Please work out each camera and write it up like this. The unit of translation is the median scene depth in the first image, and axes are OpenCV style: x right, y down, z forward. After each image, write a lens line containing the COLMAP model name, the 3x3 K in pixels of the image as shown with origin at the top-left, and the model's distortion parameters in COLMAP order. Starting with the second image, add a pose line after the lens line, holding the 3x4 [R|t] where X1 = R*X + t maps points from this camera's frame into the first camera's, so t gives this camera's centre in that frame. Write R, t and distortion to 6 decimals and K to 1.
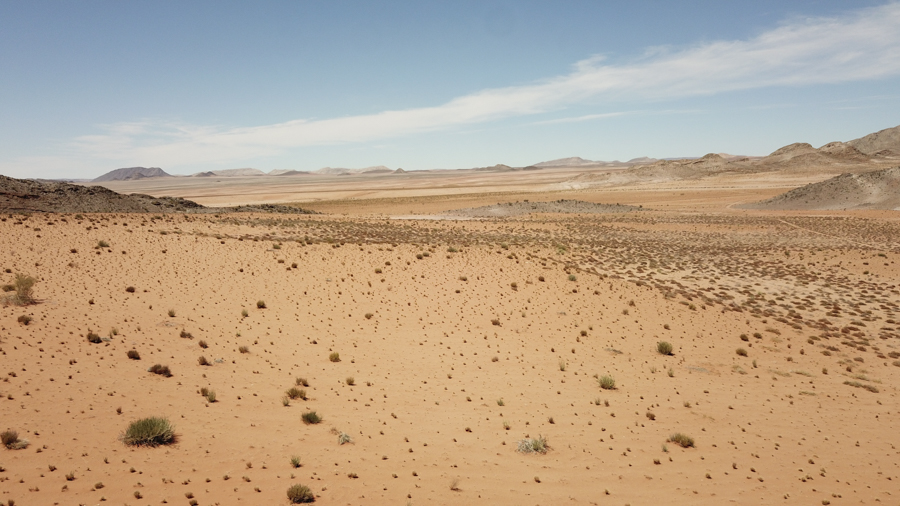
lens RADIAL K [[700.9, 0, 447.7], [0, 700.9, 260.5], [0, 0, 1]] dist [0.016584, -0.030429]
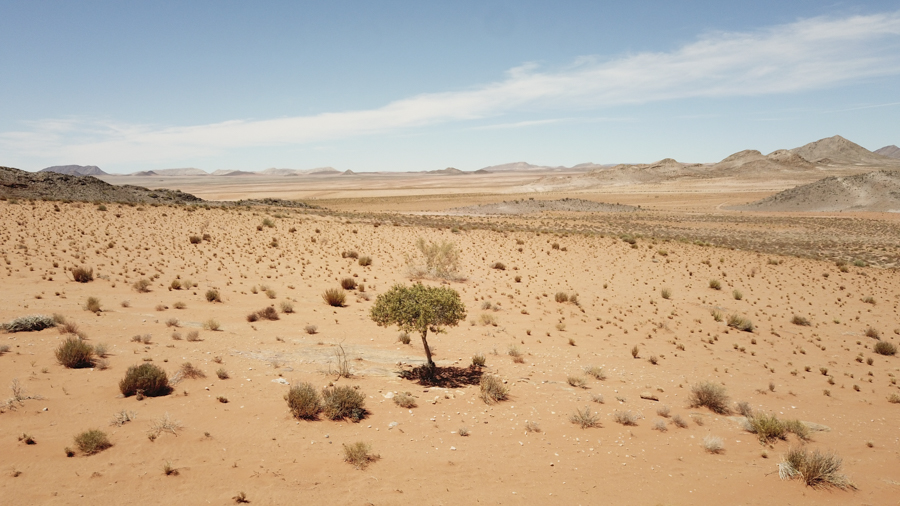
lens RADIAL K [[700.9, 0, 440.3], [0, 700.9, 267.8], [0, 0, 1]] dist [0.016584, -0.030429]
pose [[0.996394, 0.001861, 0.084832, -0.123738], [-0.002141, 0.999993, 0.003218, 0.009826], [-0.084826, -0.003388, 0.996390, 0.052127]]
